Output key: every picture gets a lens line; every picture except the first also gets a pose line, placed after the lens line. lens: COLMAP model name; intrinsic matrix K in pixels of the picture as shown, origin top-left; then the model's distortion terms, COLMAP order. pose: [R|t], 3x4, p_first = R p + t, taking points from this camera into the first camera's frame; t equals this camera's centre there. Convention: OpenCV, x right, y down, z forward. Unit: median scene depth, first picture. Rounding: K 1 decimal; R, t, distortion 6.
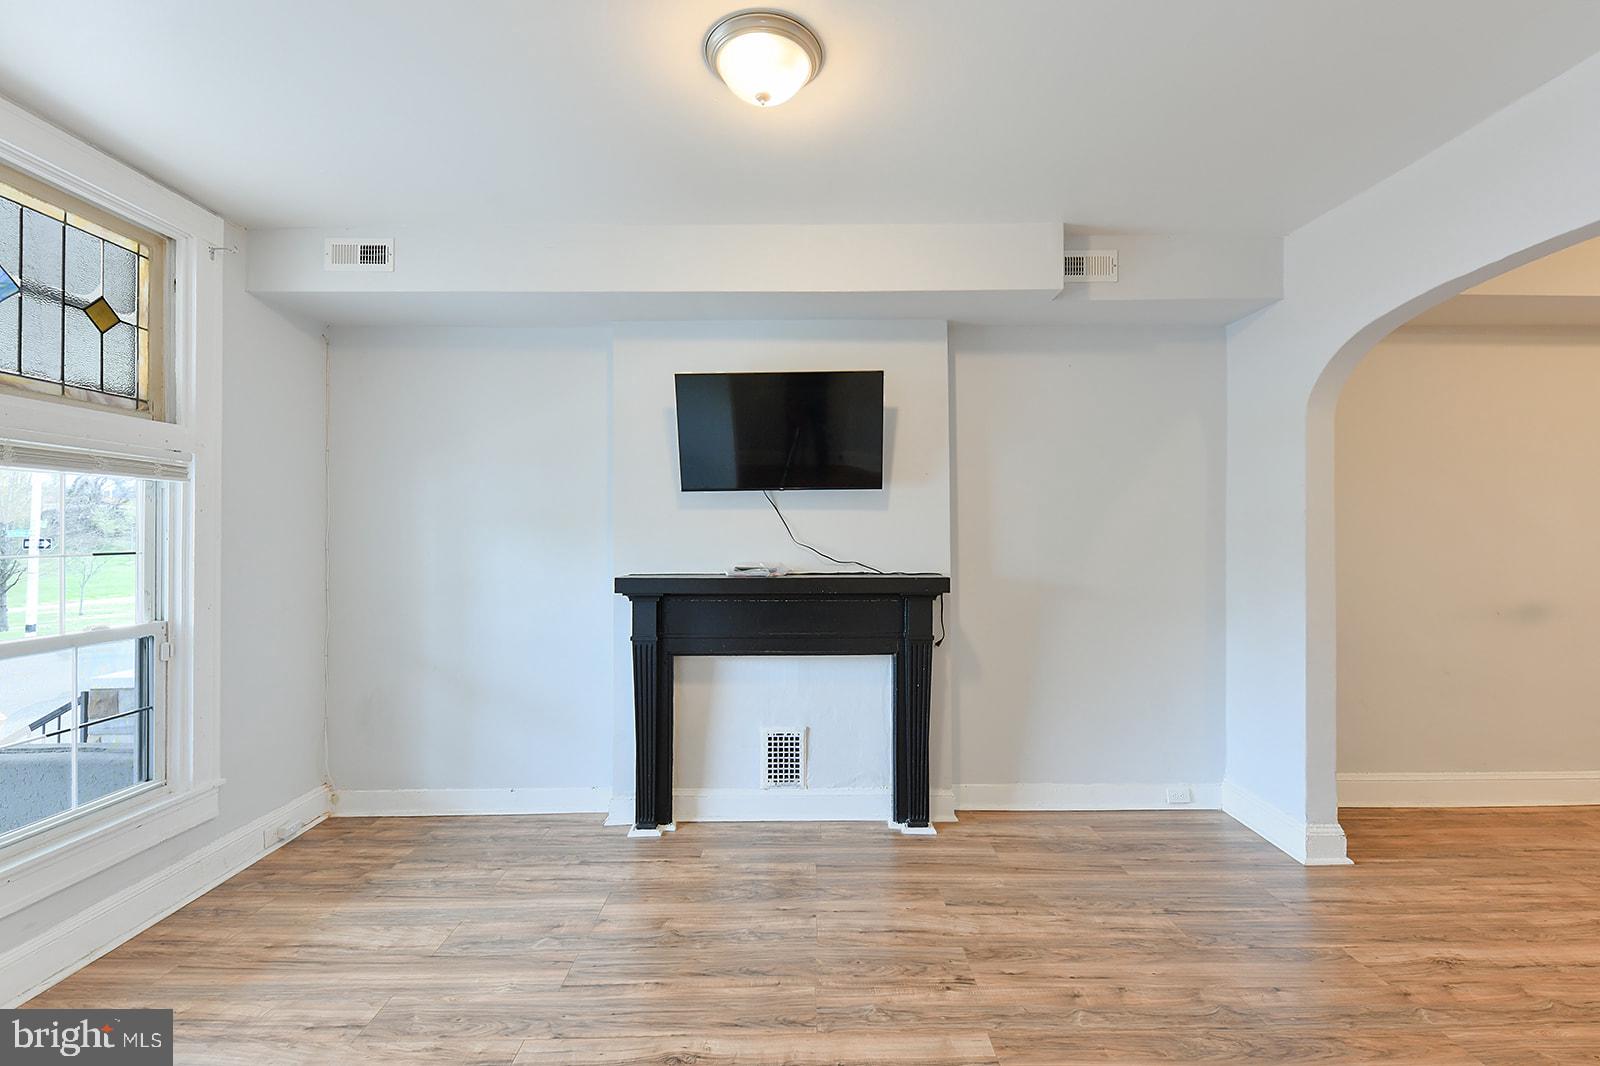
lens RADIAL K [[675.5, 0, 808.8], [0, 675.5, 528.3], [0, 0, 1]] dist [0.016616, -0.011074]
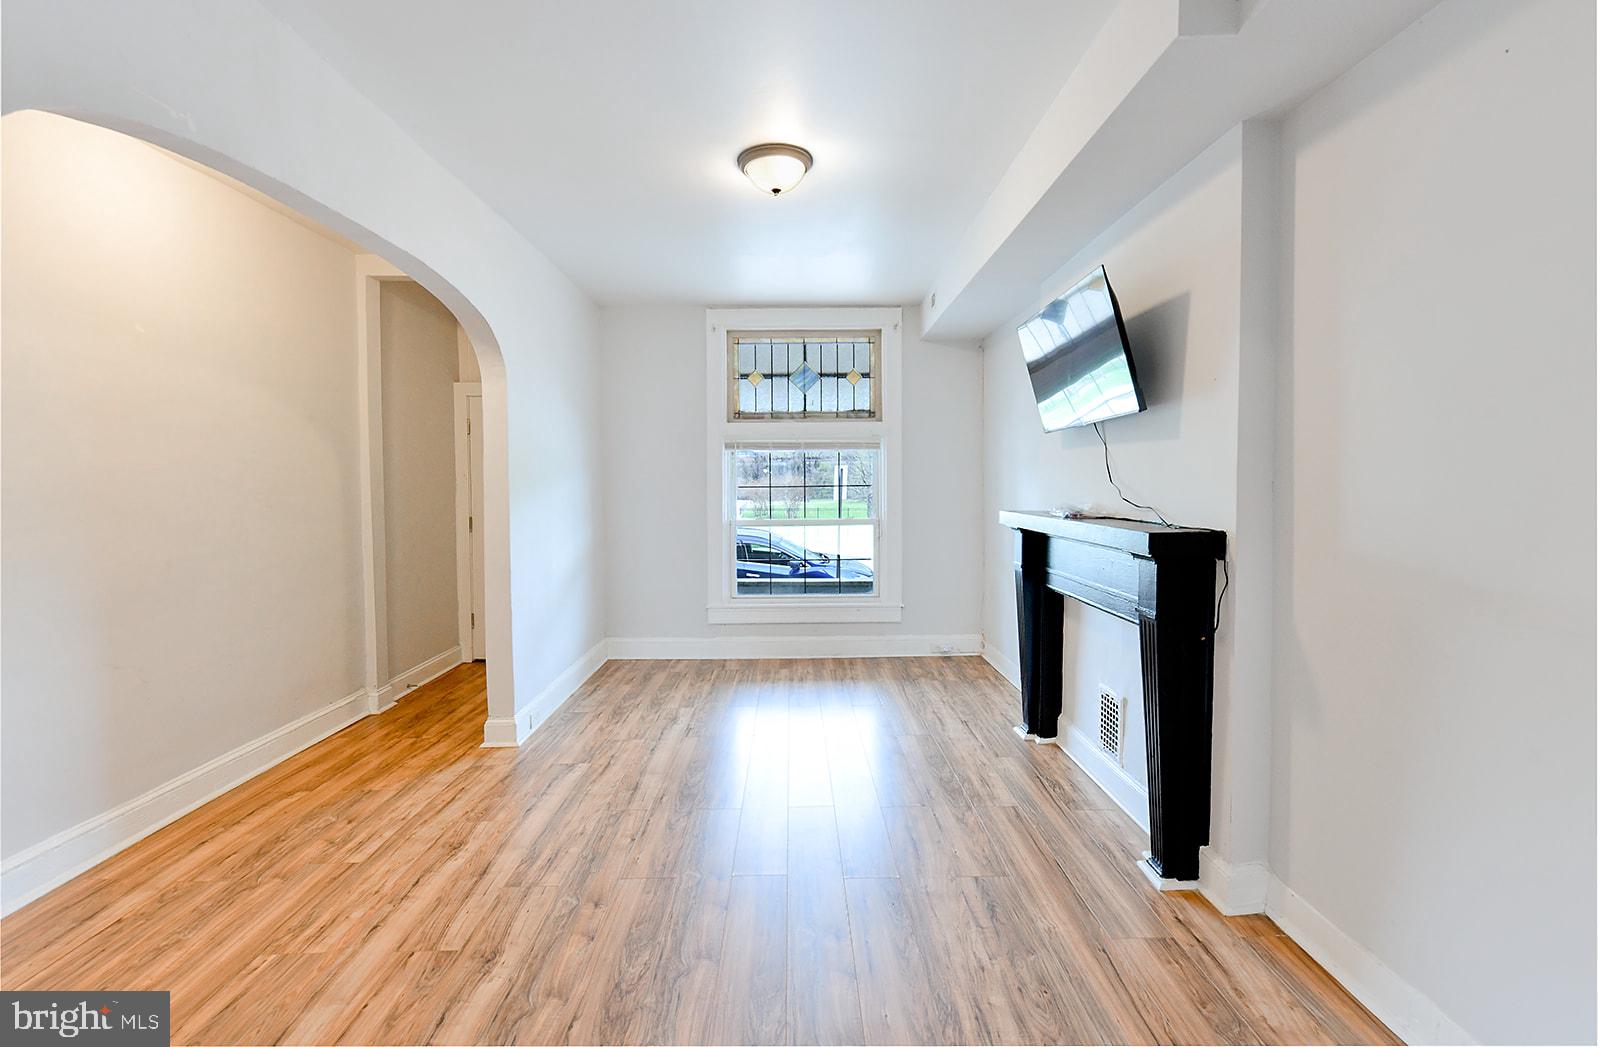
lens RADIAL K [[682.8, 0, 796.7], [0, 682.8, 495.4], [0, 0, 1]] dist [-0.000290, -0.000178]
pose [[-0.018375, 0.024286, -0.999536, 0.989975], [0.016704, 0.999573, 0.023980, 0.012225], [0.999692, -0.016256, -0.018773, 0.697317]]
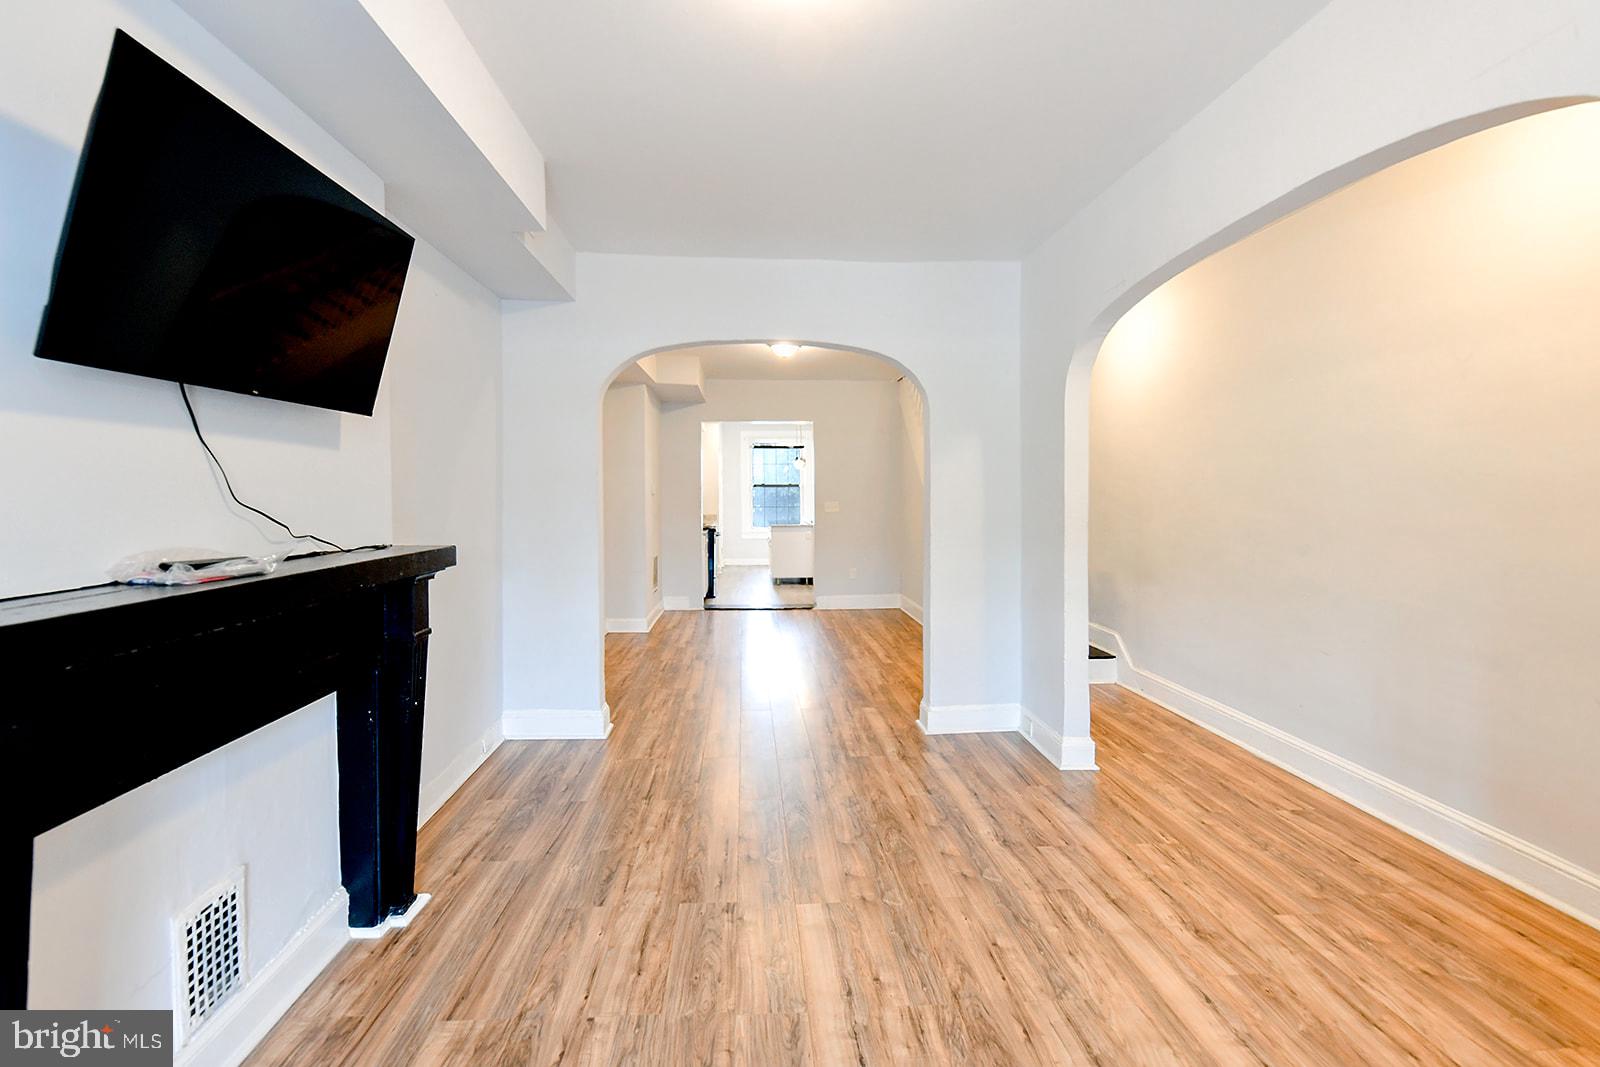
lens RADIAL K [[670.4, 0, 794.3], [0, 670.4, 501.8], [0, 0, 1]] dist [0.000585, -0.000421]
pose [[-0.044957, -0.011809, 0.998919, -0.600667], [-0.007219, 0.999908, 0.011496, 0.014067], [-0.998963, -0.006694, -0.045039, 0.702438]]
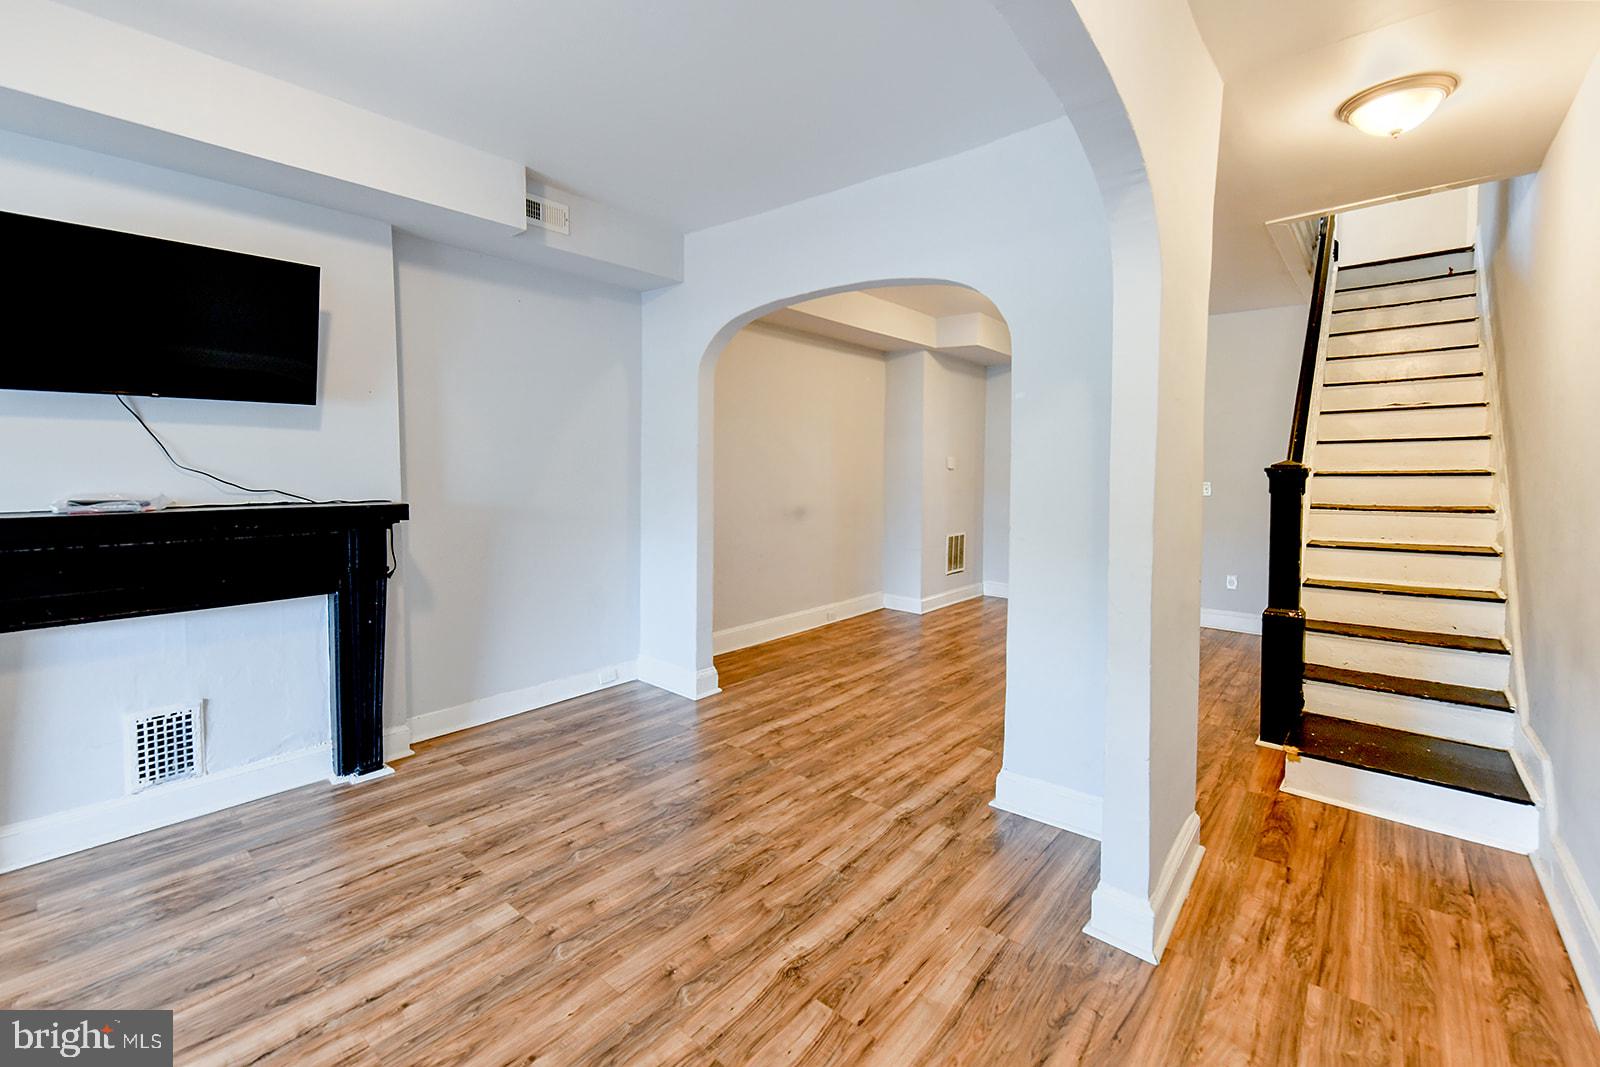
lens RADIAL K [[674.2, 0, 808.3], [0, 674.2, 498.1], [0, 0, 1]] dist [0.013988, -0.007889]
pose [[0.646521, -0.030318, 0.762293, -0.165193], [-0.017333, 0.998368, 0.054408, 0.003530], [-0.762699, -0.048389, 0.644941, -0.047621]]
